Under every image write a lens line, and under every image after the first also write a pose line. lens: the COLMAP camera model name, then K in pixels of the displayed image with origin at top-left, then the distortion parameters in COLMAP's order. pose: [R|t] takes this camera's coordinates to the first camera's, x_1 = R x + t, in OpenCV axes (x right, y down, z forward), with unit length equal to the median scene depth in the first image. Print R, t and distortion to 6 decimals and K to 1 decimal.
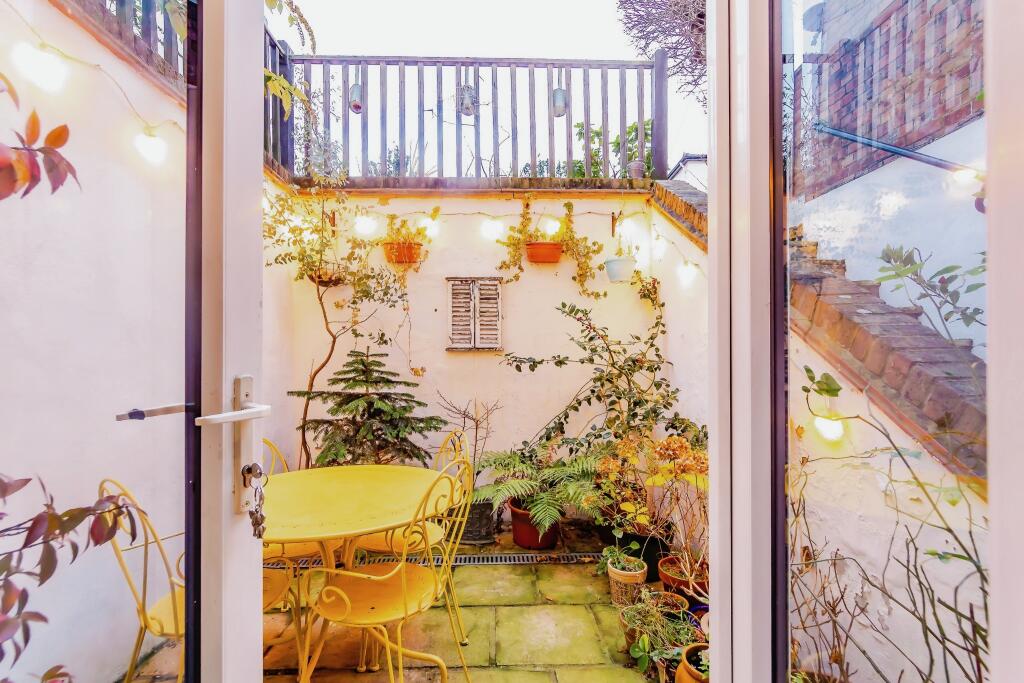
lens RADIAL K [[981.2, 0, 514.8], [0, 981.2, 340.9], [0, 0, 1]] dist [-0.013205, 0.000000]
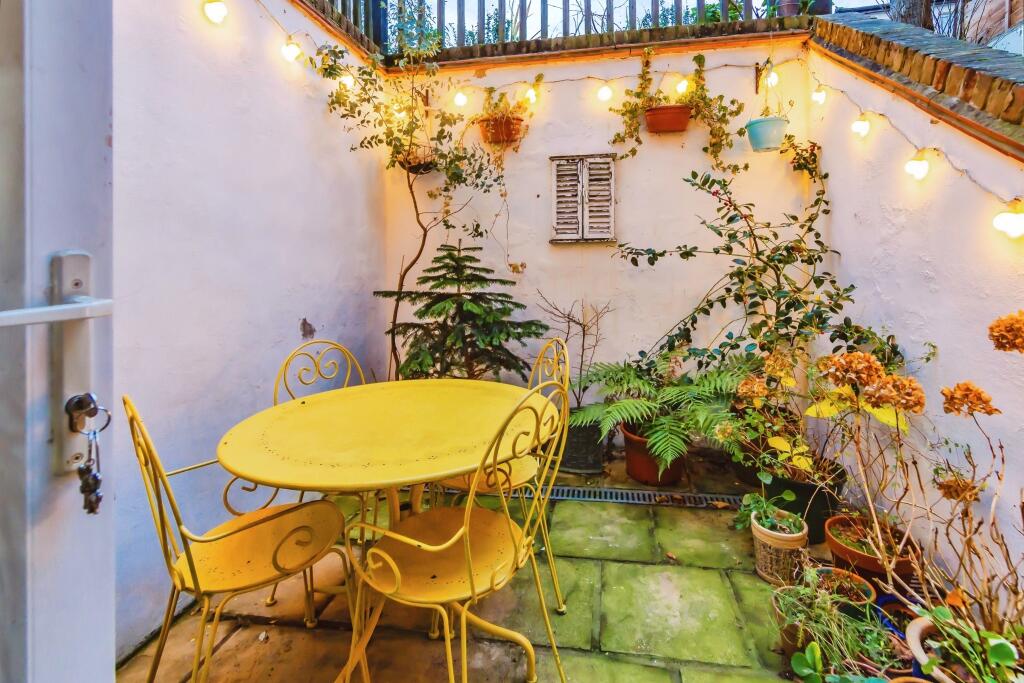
lens RADIAL K [[981.2, 0, 511.1], [0, 981.2, 336.0], [0, 0, 1]] dist [-0.013205, 0.000000]
pose [[0.992311, 0.006698, -0.123590, 0.003221], [0.004920, 0.995610, 0.093466, 0.013366], [0.123674, -0.093355, 0.987922, 0.191479]]
